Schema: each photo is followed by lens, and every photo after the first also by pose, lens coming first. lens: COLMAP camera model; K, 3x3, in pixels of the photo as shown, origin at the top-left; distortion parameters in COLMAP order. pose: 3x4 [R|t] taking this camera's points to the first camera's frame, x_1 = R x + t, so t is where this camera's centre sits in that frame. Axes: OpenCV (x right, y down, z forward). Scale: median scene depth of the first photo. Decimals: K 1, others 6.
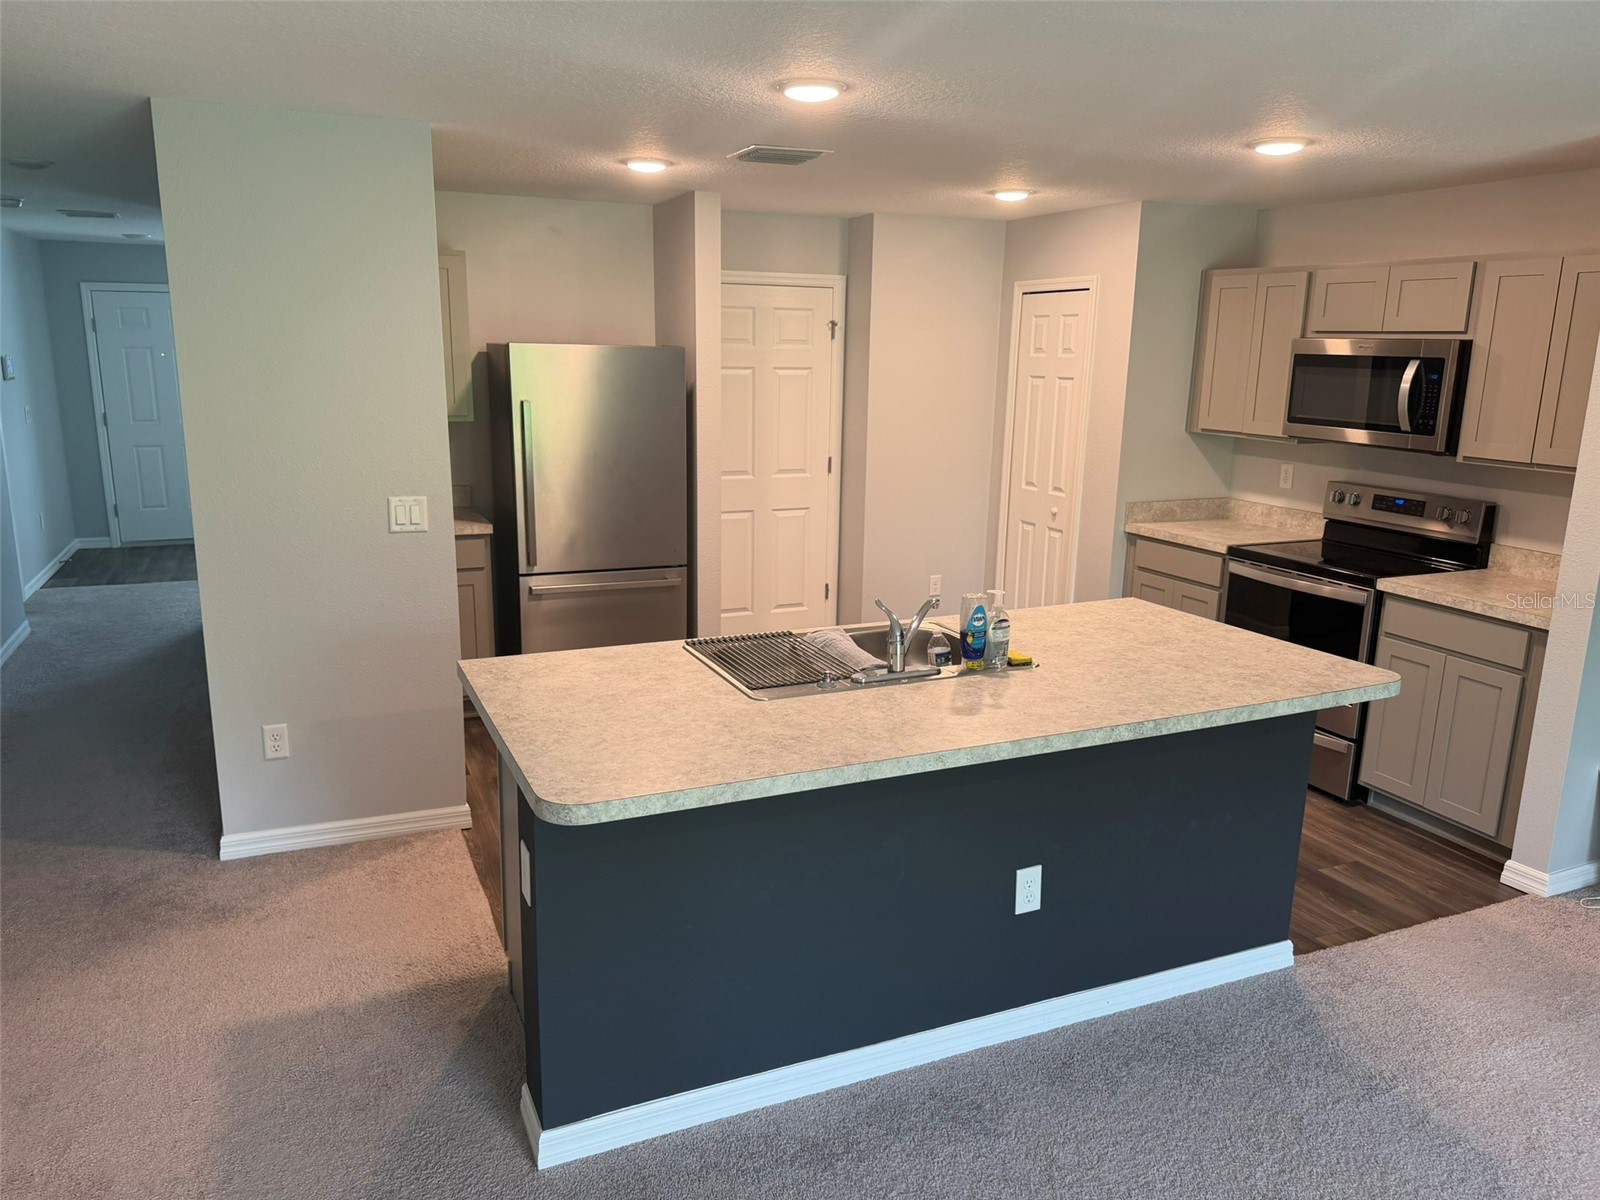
lens RADIAL K [[1125.3, 0, 800.0], [0, 1125.3, 600.0], [0, 0, 1]] dist [0.060545, -0.069418]
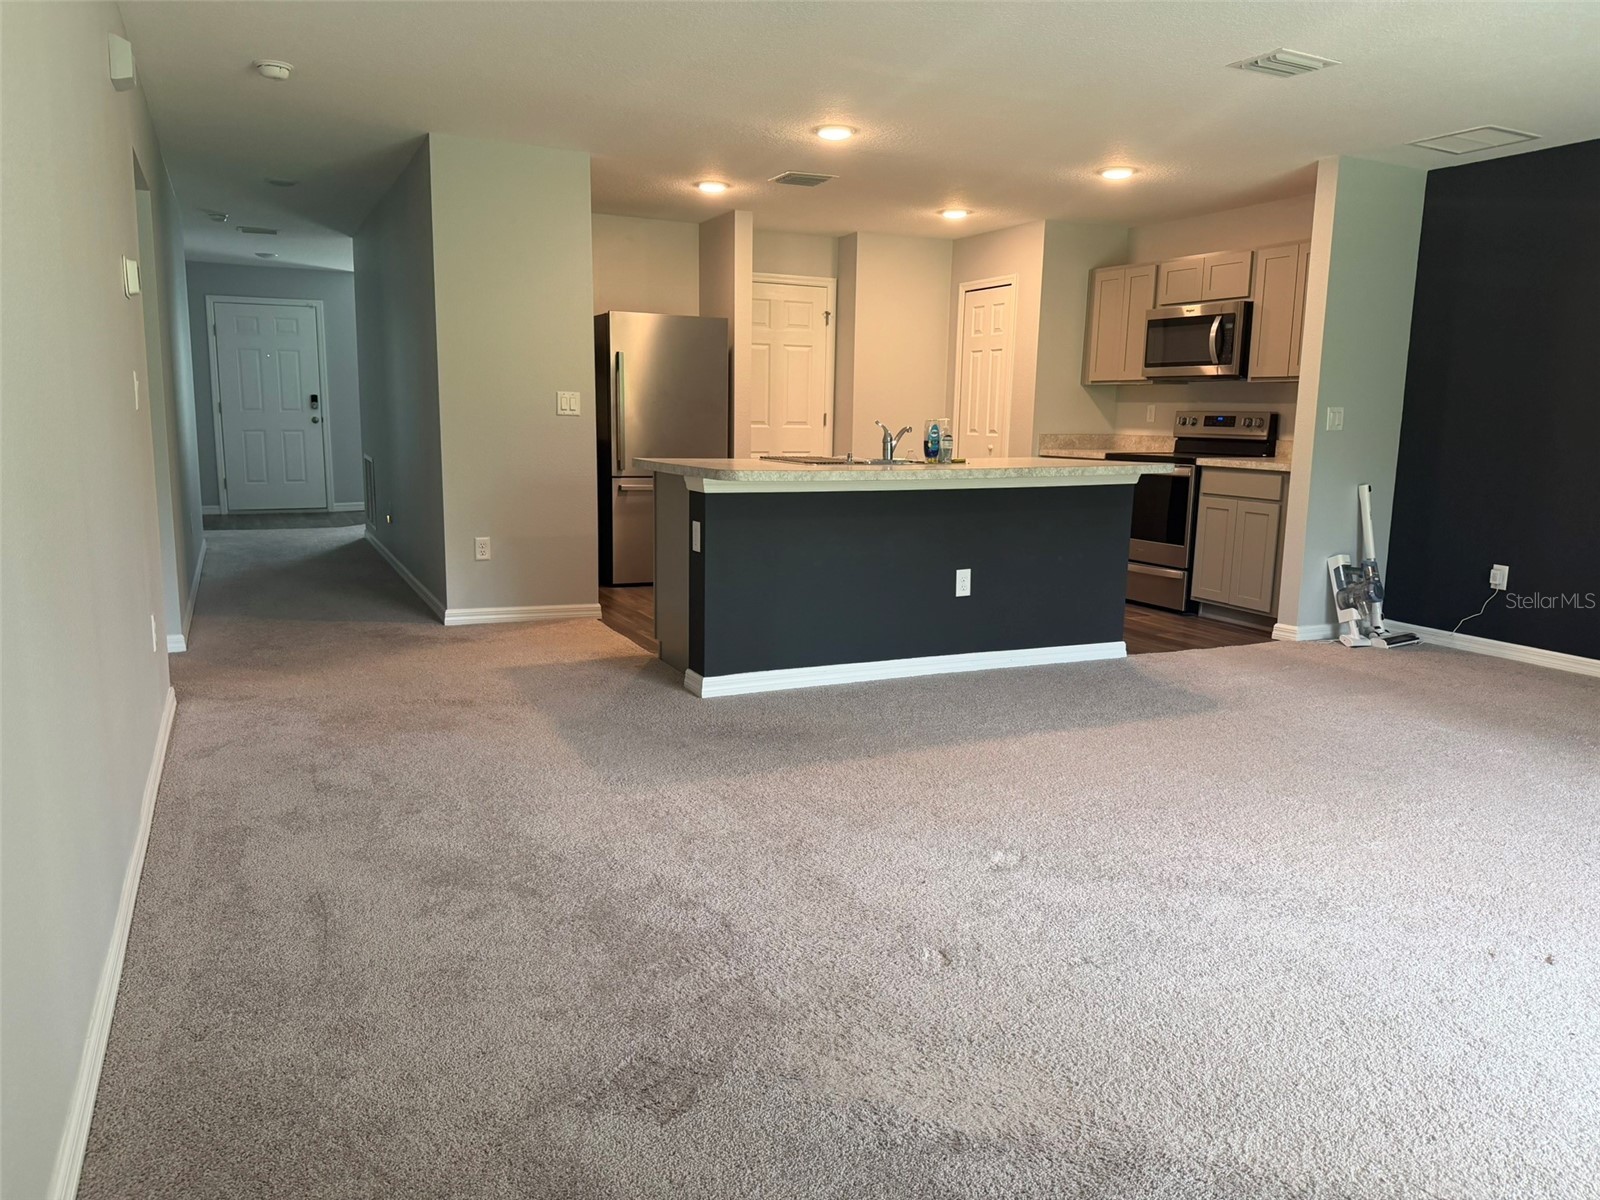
lens RADIAL K [[1128.9, 0, 800.0], [0, 1128.9, 600.0], [0, 0, 1]] dist [0.103840, -0.135237]
pose [[0.999369, -0.004799, 0.035183, -0.072704], [0.006841, 0.998284, -0.058149, 0.244879], [-0.034844, 0.058353, 0.997688, -0.469639]]
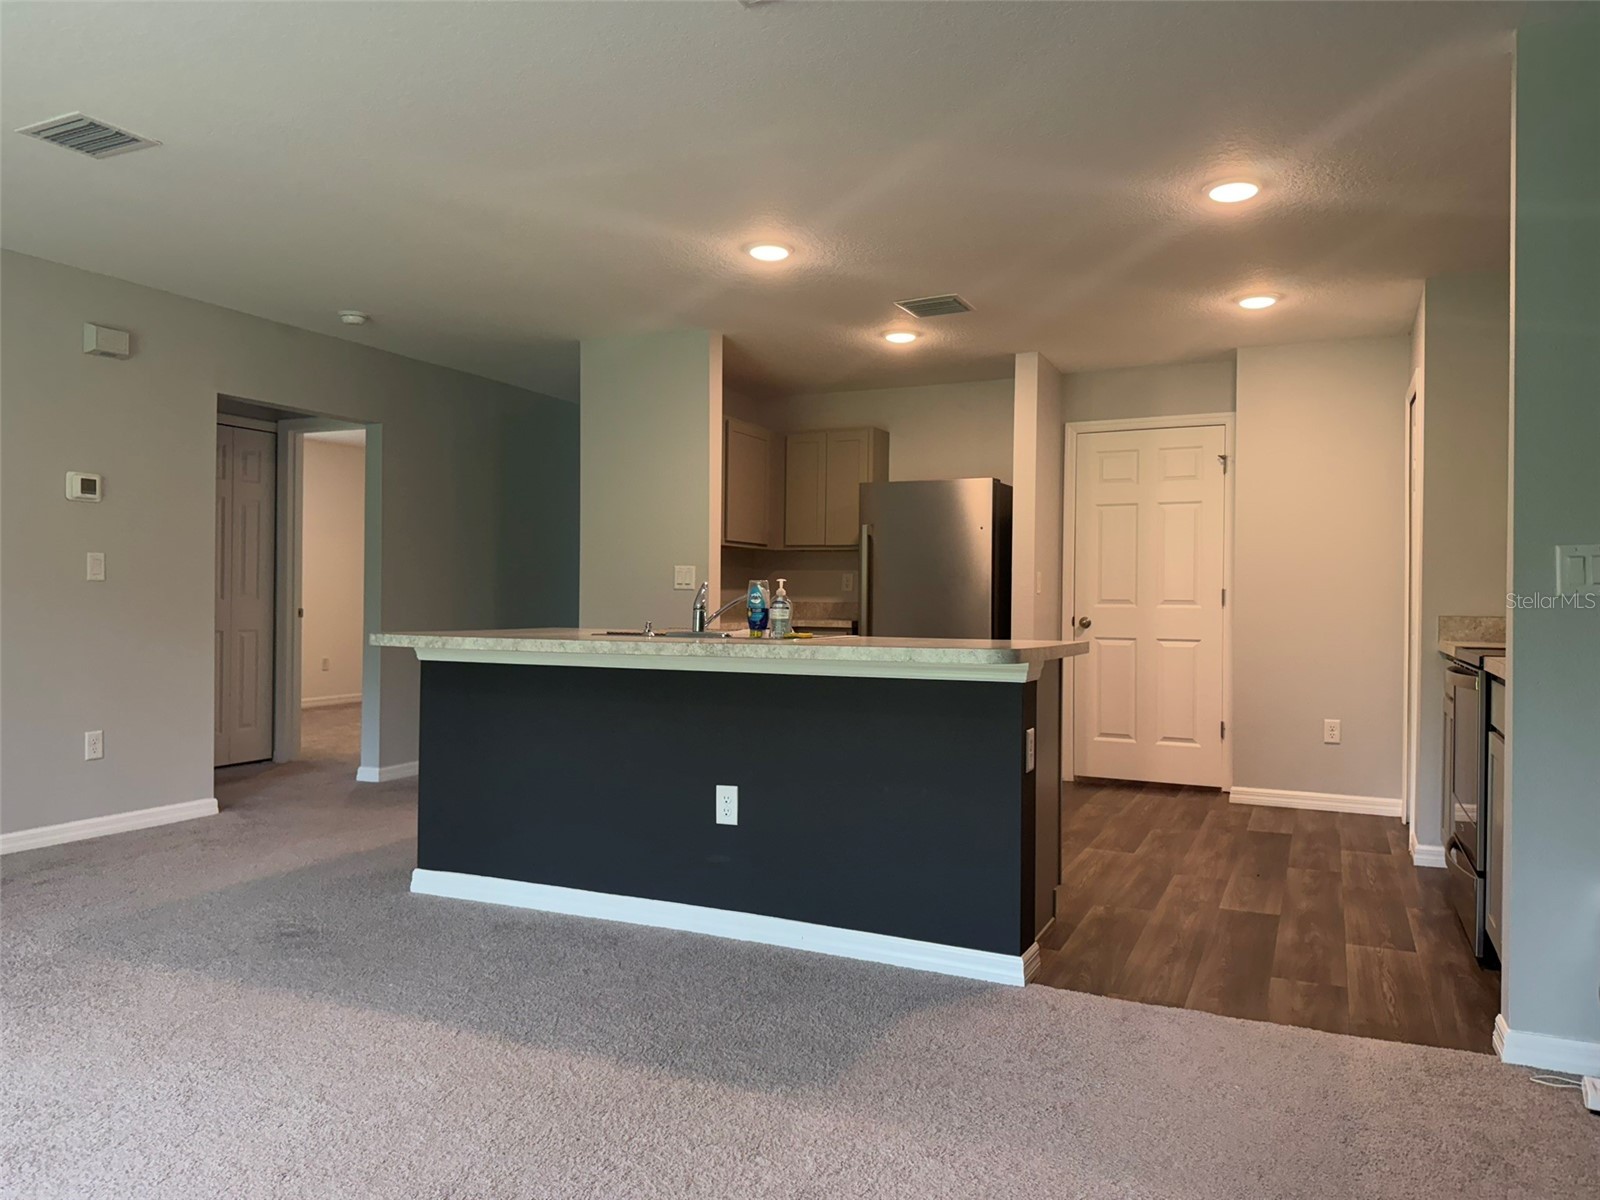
lens RADIAL K [[1128.9, 0, 800.0], [0, 1128.9, 600.0], [0, 0, 1]] dist [0.103840, -0.135237]
pose [[0.652443, -0.011748, -0.757747, 0.759221], [-0.166496, 0.973228, -0.158447, 0.141490], [0.739322, 0.229539, 0.633020, 0.147749]]
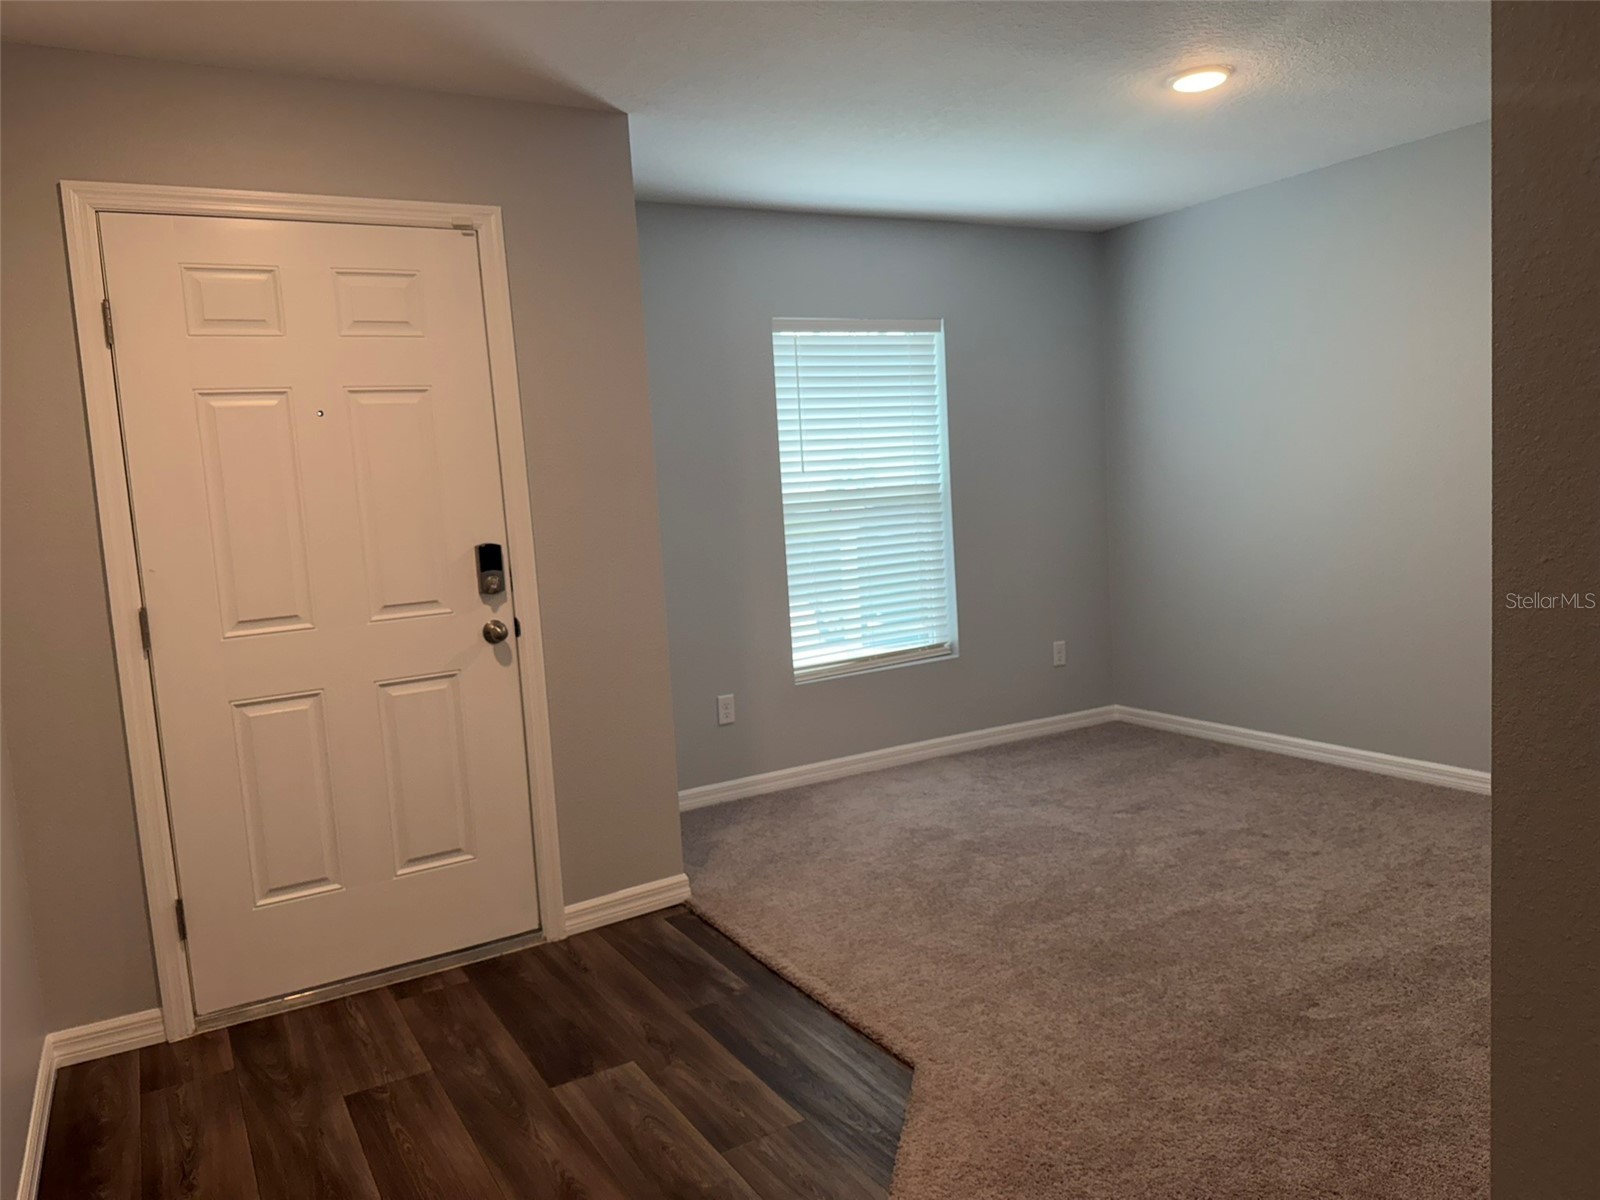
lens RADIAL K [[1128.9, 0, 800.0], [0, 1128.9, 600.0], [0, 0, 1]] dist [0.103840, -0.135237]
pose [[-0.993870, 0.052926, -0.097058, 0.256469], [0.020067, 0.949737, 0.312405, -0.225770], [0.108714, 0.308543, -0.944978, 1.489996]]
